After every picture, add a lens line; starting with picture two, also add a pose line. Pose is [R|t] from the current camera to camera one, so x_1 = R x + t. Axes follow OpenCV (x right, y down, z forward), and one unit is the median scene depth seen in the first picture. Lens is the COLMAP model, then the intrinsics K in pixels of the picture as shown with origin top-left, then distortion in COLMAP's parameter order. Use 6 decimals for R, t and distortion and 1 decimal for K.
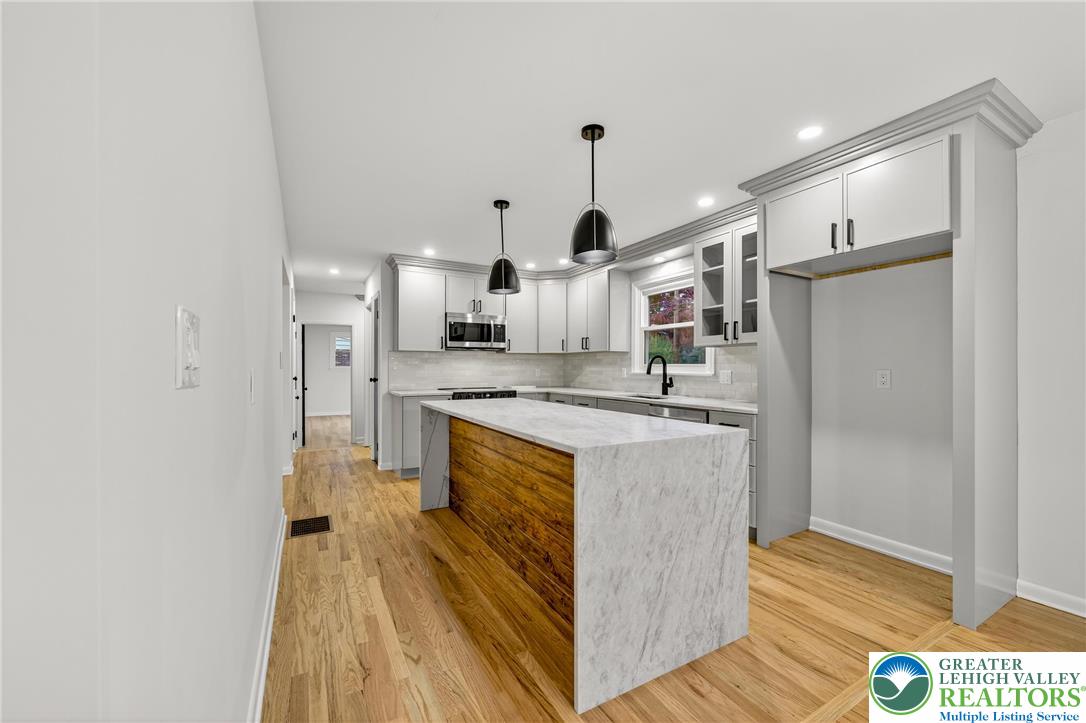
lens RADIAL K [[424.7, 0, 537.9], [0, 424.7, 369.0], [0, 0, 1]] dist [-0.004042, -0.000221]
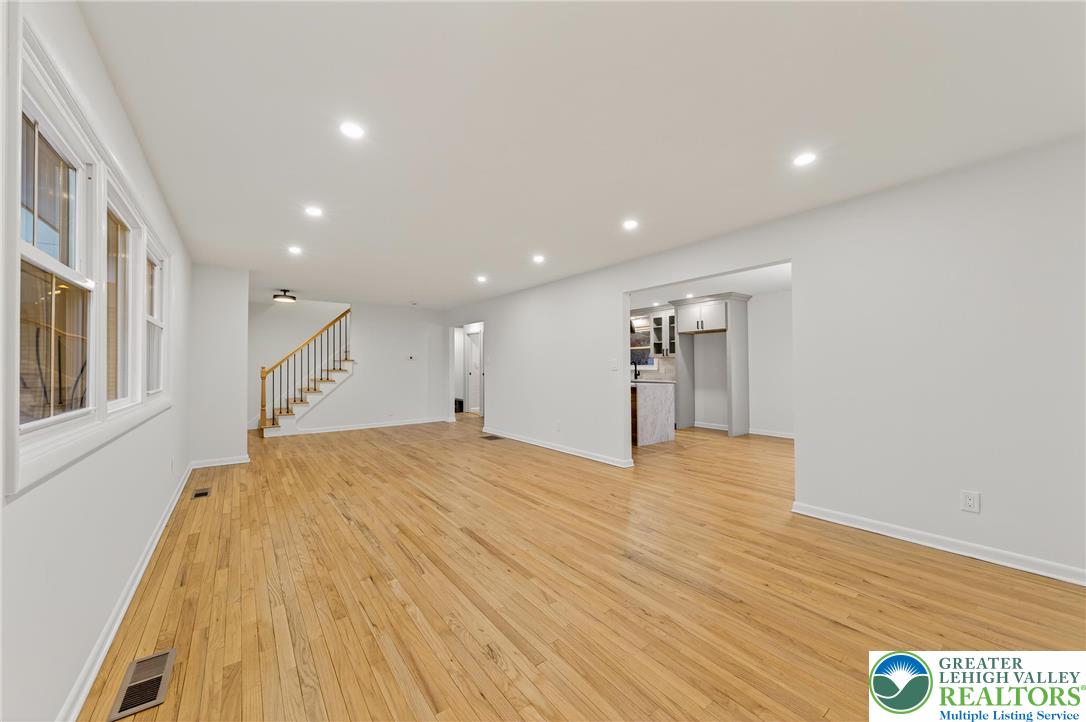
lens RADIAL K [[400.4, 0, 543.8], [0, 400.4, 361.4], [0, 0, 1]] dist [-0.000233, 0.000000]
pose [[0.985673, -0.001201, 0.168661, -0.833336], [0.004214, 0.999838, -0.017504, 0.004630], [-0.168613, 0.017964, 0.985519, -1.551387]]
